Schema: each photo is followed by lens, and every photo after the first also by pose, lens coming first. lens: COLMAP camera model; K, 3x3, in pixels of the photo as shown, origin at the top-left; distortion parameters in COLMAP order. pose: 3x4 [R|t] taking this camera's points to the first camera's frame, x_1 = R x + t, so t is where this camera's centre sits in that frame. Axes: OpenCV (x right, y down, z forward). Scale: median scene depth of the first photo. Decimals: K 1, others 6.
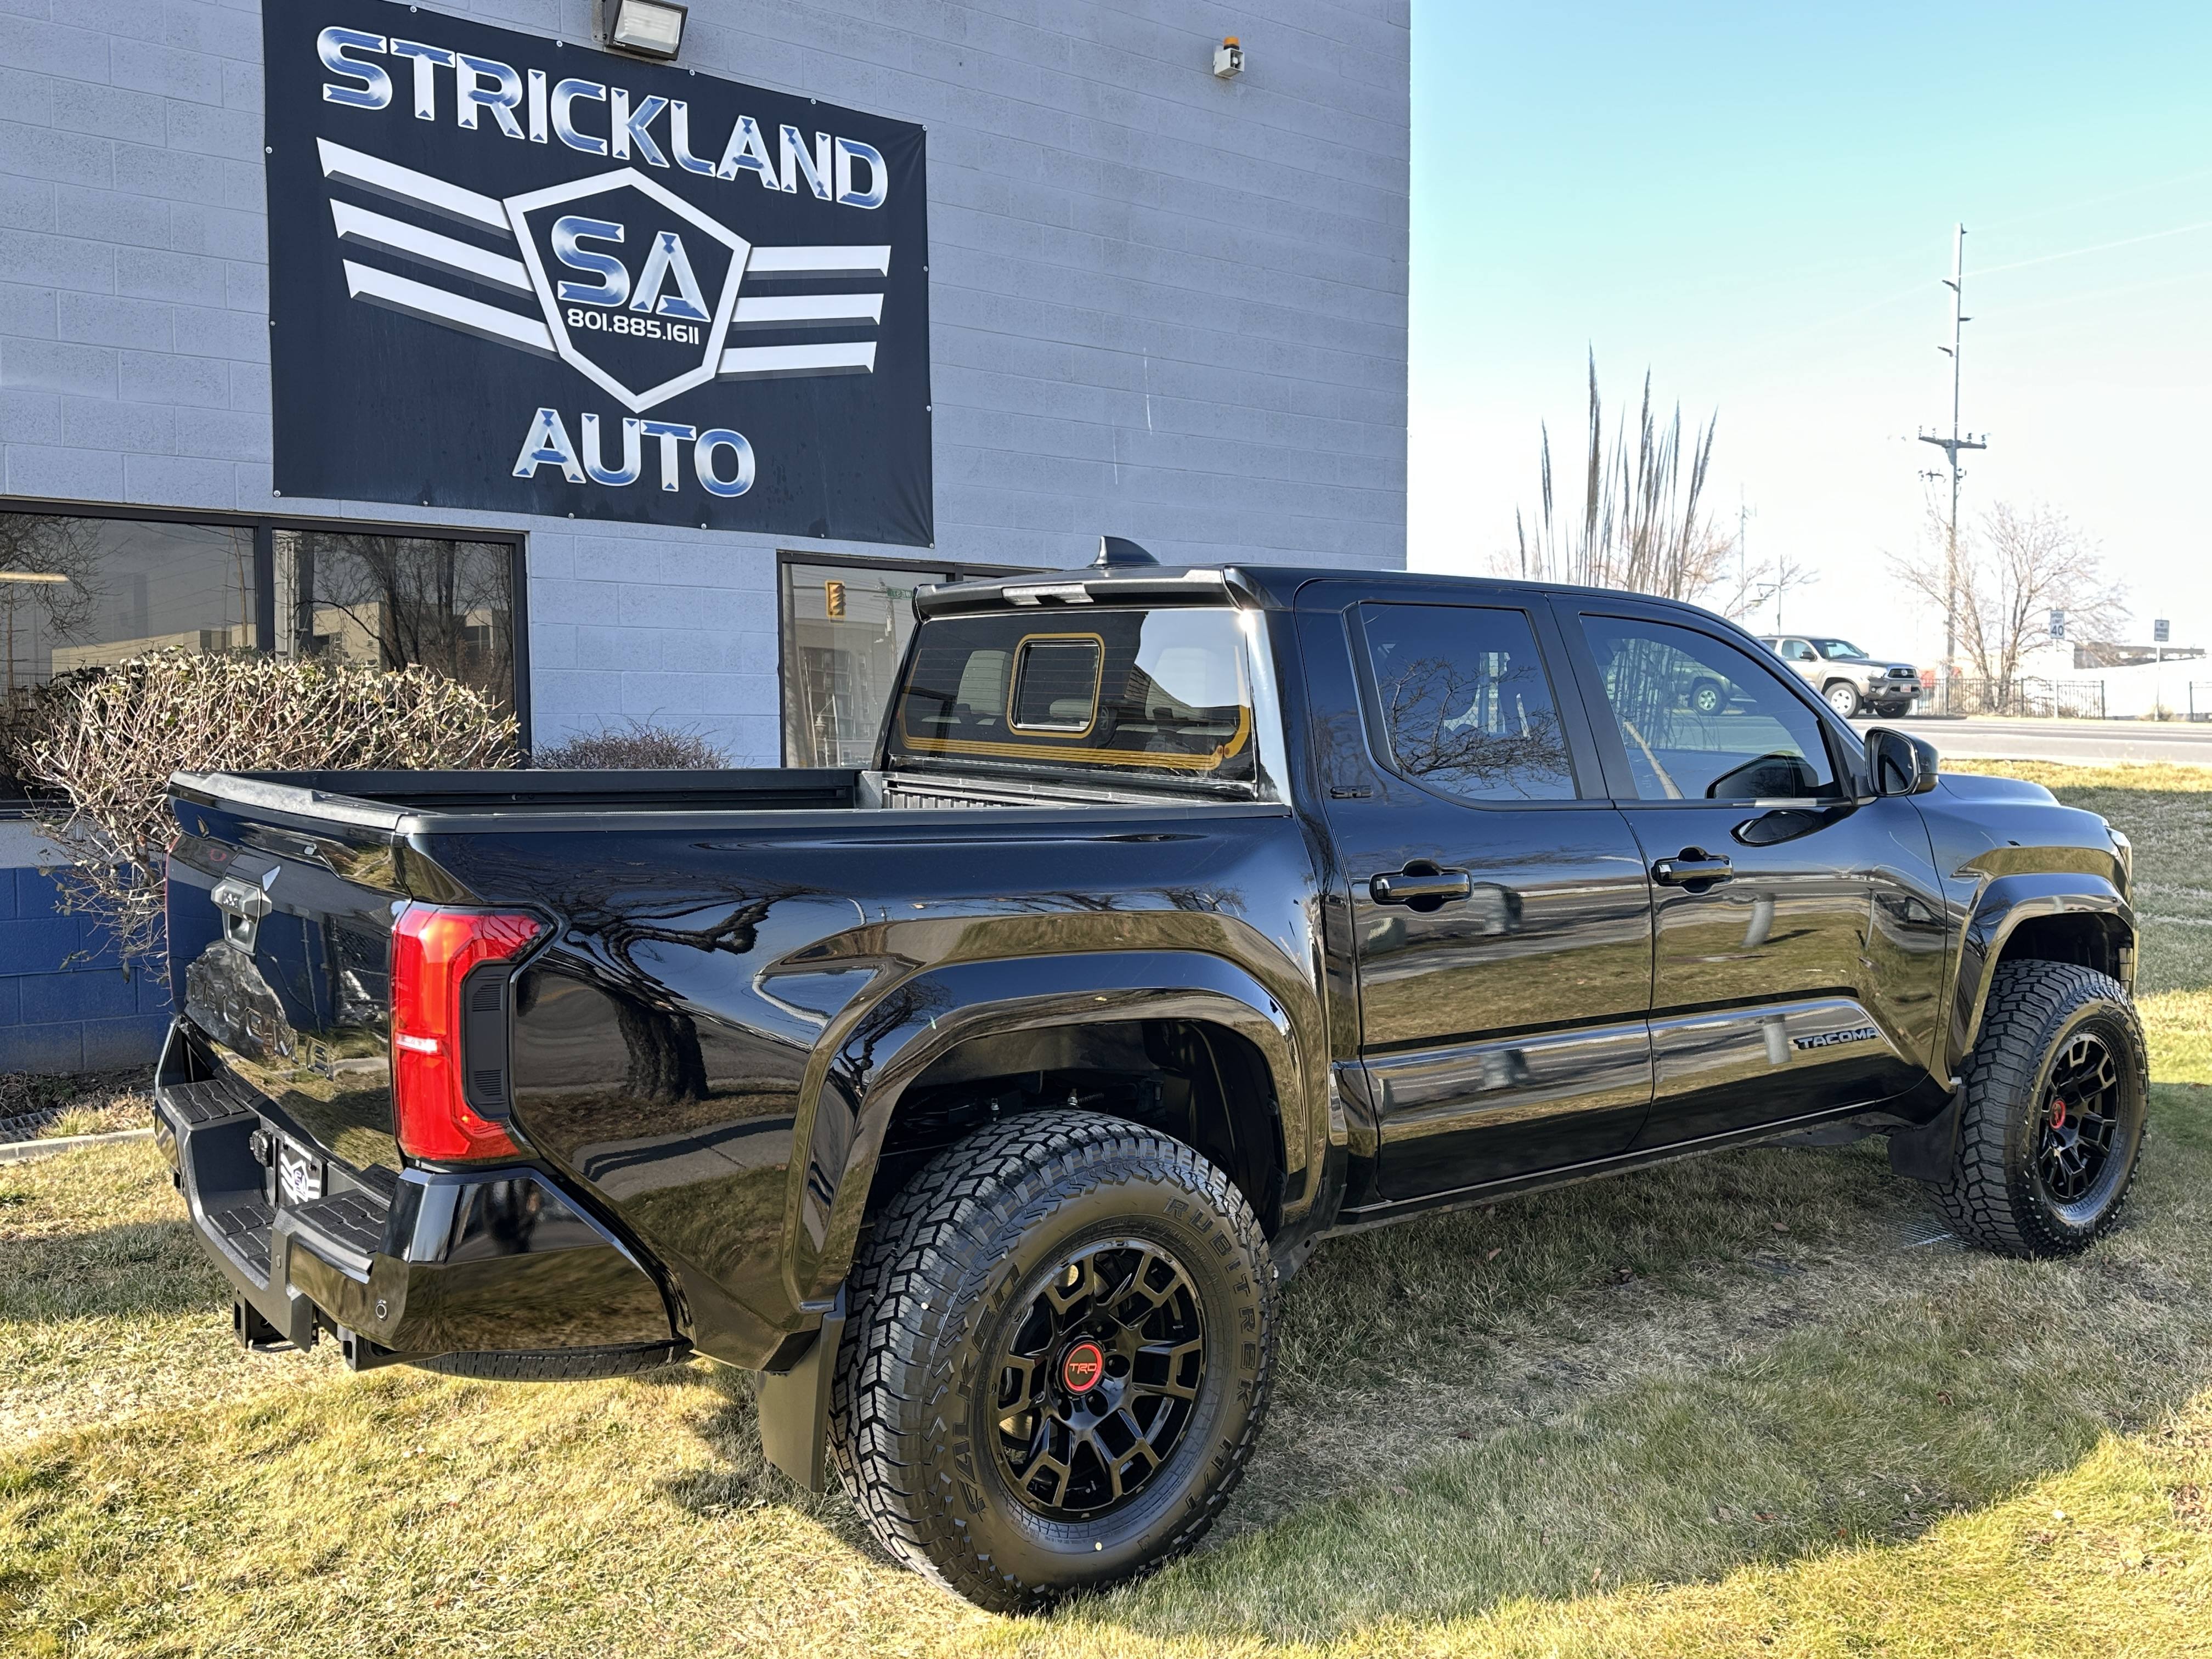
lens RADIAL K [[1853.3, 0, 1084.5], [0, 1853.3, 833.7], [0, 0, 1]] dist [0.125965, -0.243293]
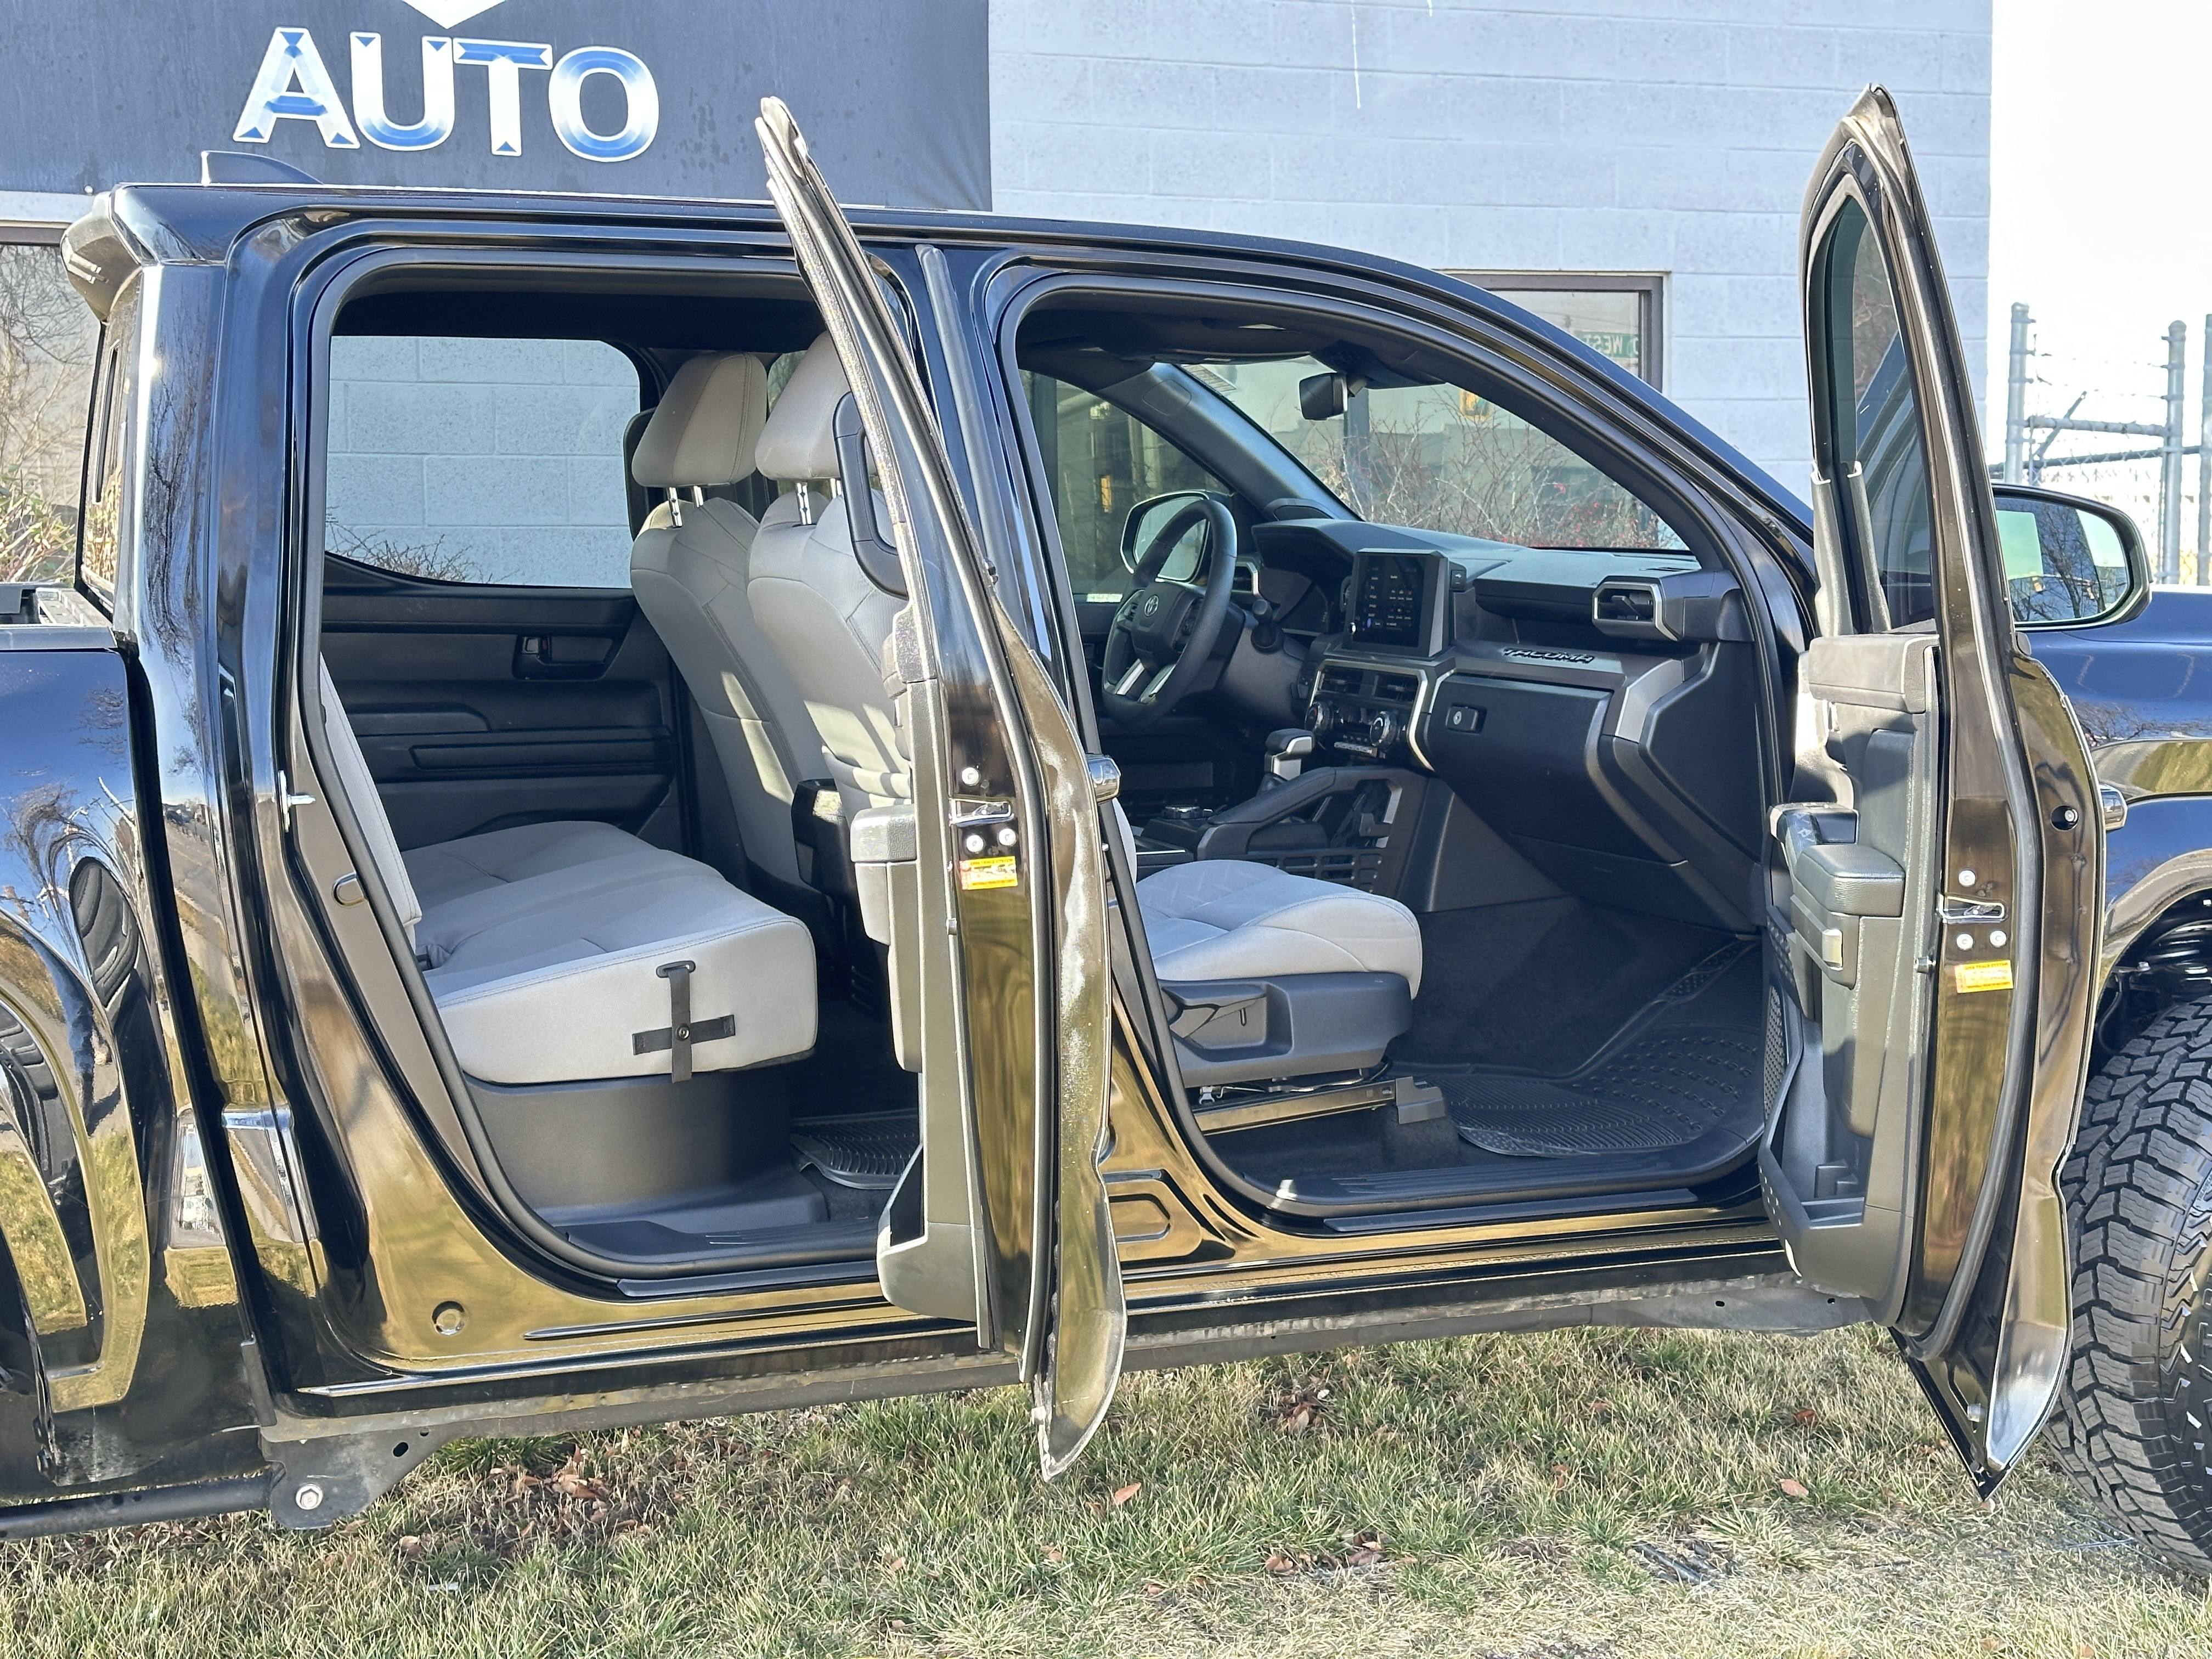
lens RADIAL K [[3058.6, 0, 1105.3], [0, 3058.6, 824.9], [0, 0, 1]] dist [0.107911, 0.012034]
pose [[0.955306, 0.014809, -0.295248, 0.269464], [-0.006937, 0.999592, 0.027690, 0.005416], [0.295538, -0.024405, 0.955019, 0.095287]]
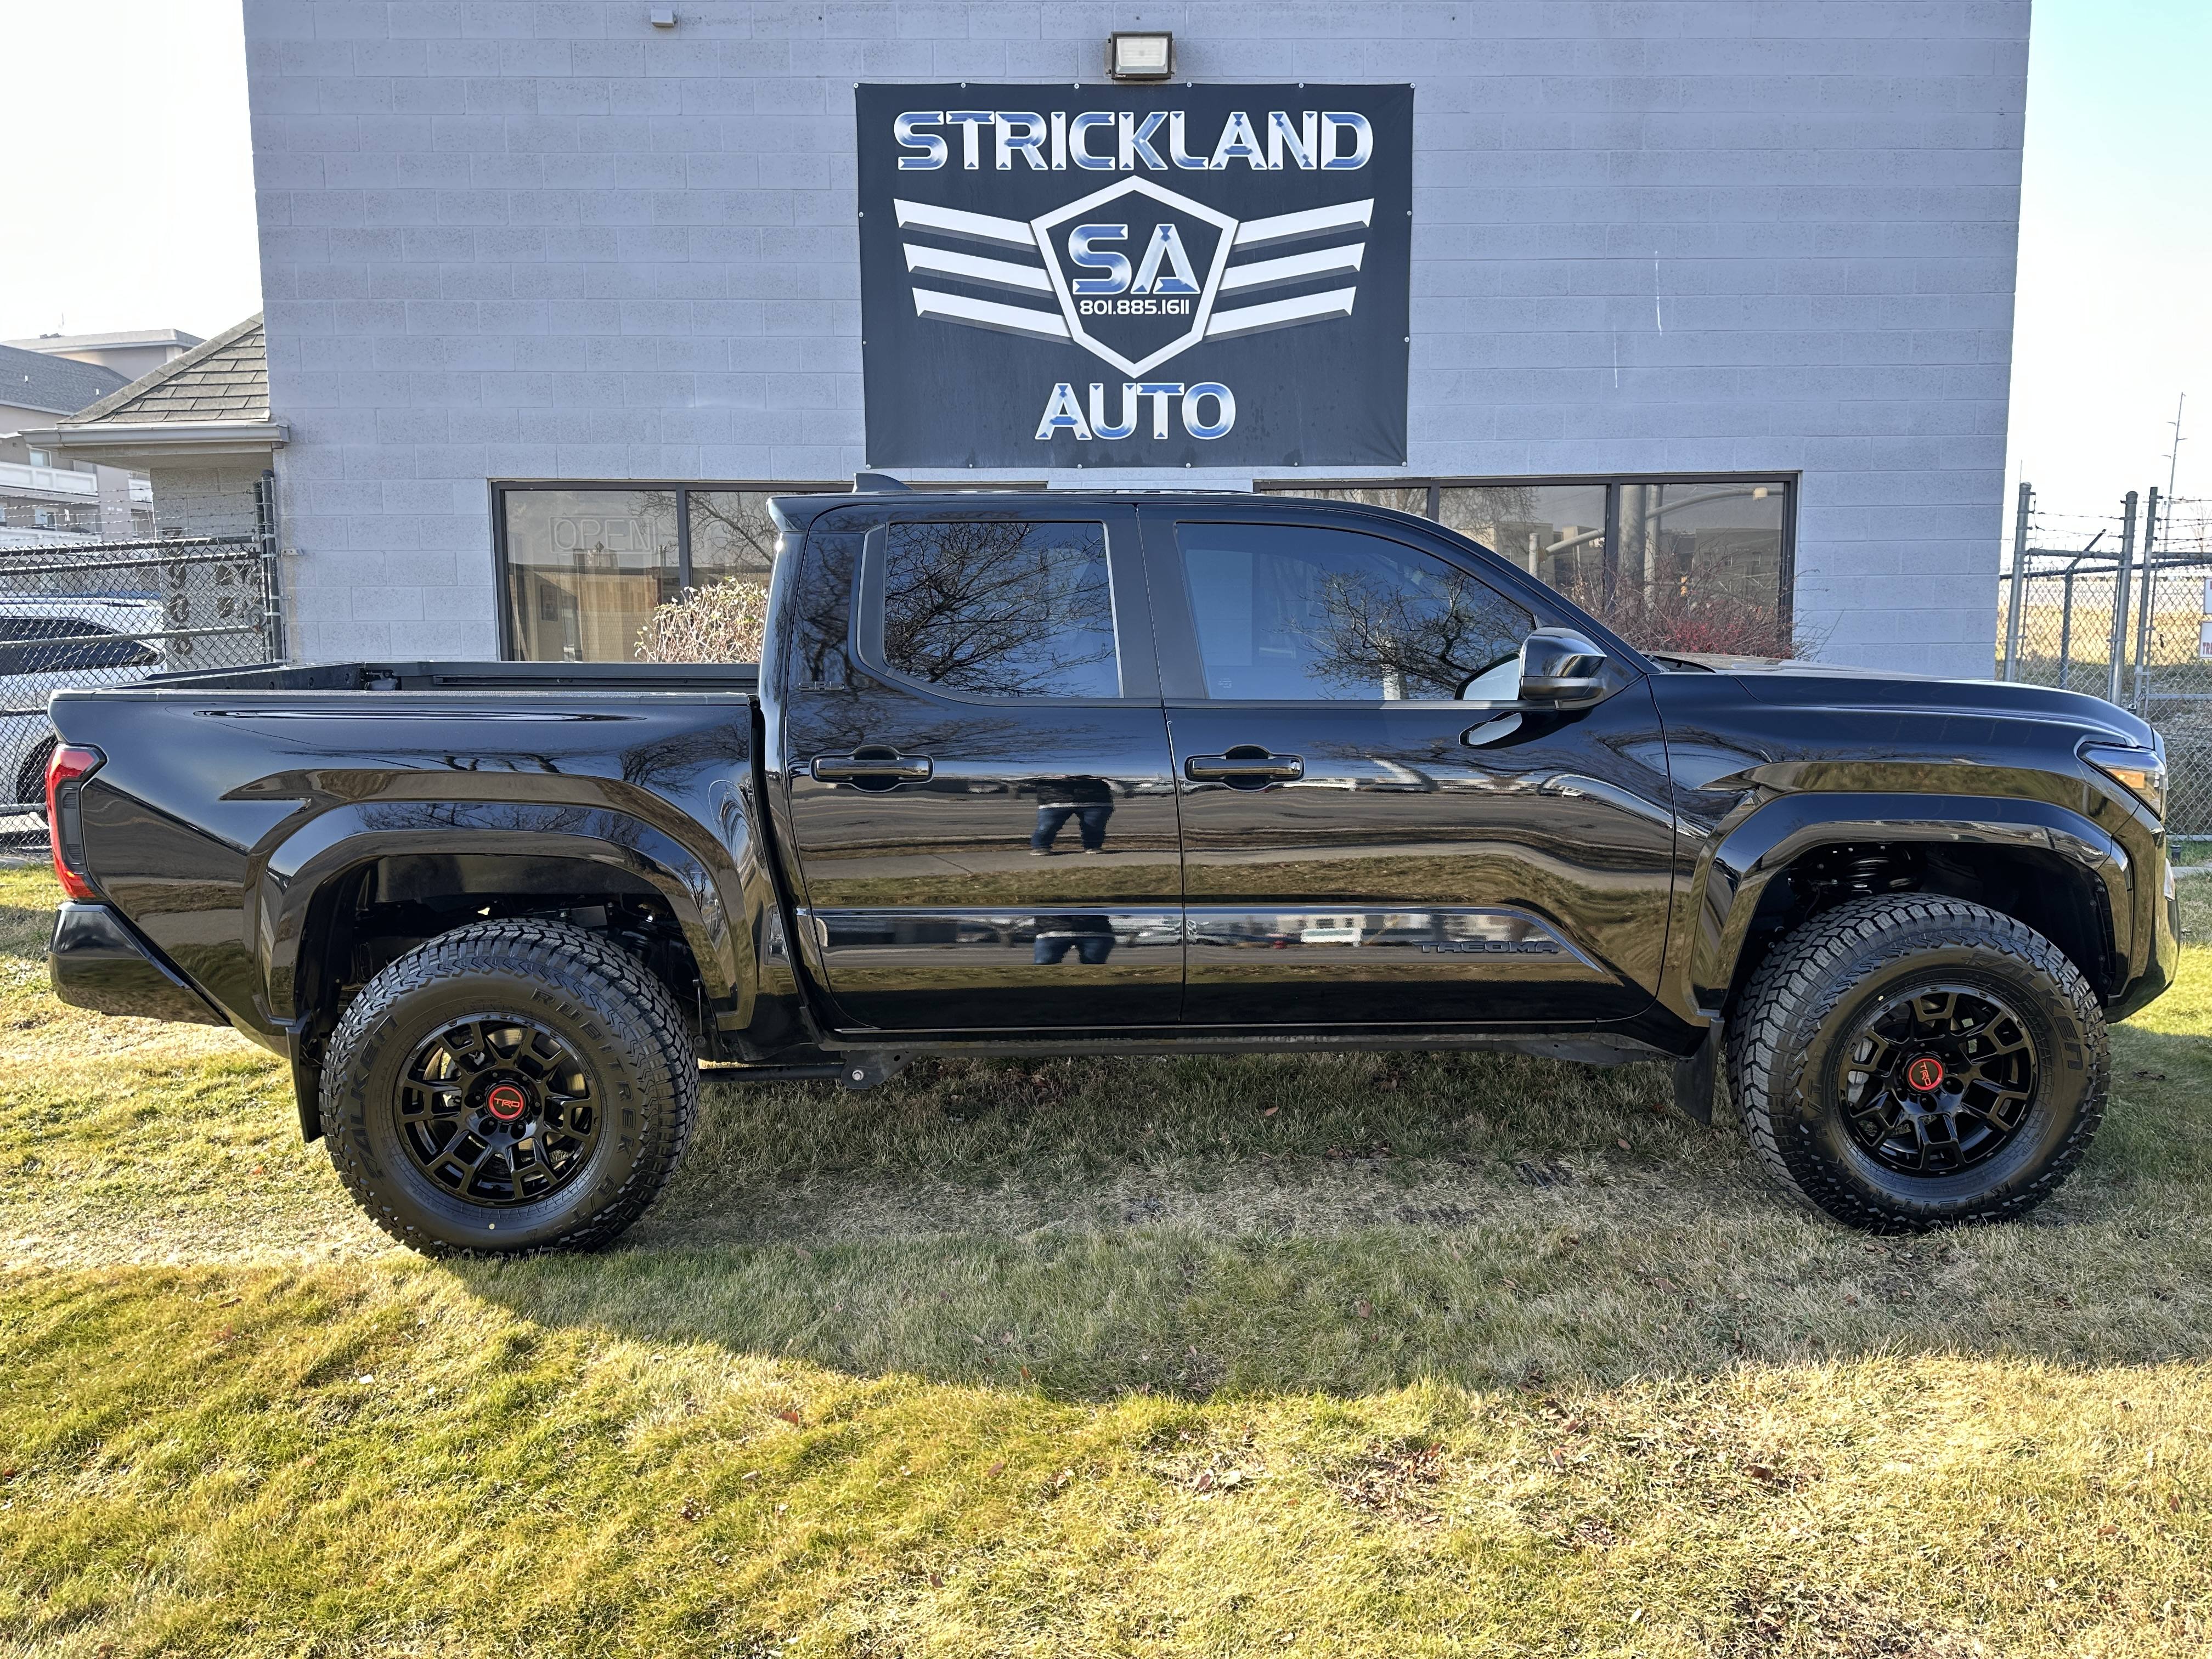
lens RADIAL K [[1520.7, 0, 1105.0], [0, 1520.7, 843.3], [0, 0, 1]] dist [0.181255, -0.388495]
pose [[0.811900, 0.072982, -0.579217, 0.373427], [-0.023490, 0.995436, 0.092499, -0.007811], [0.583324, -0.061494, 0.809909, 0.127550]]
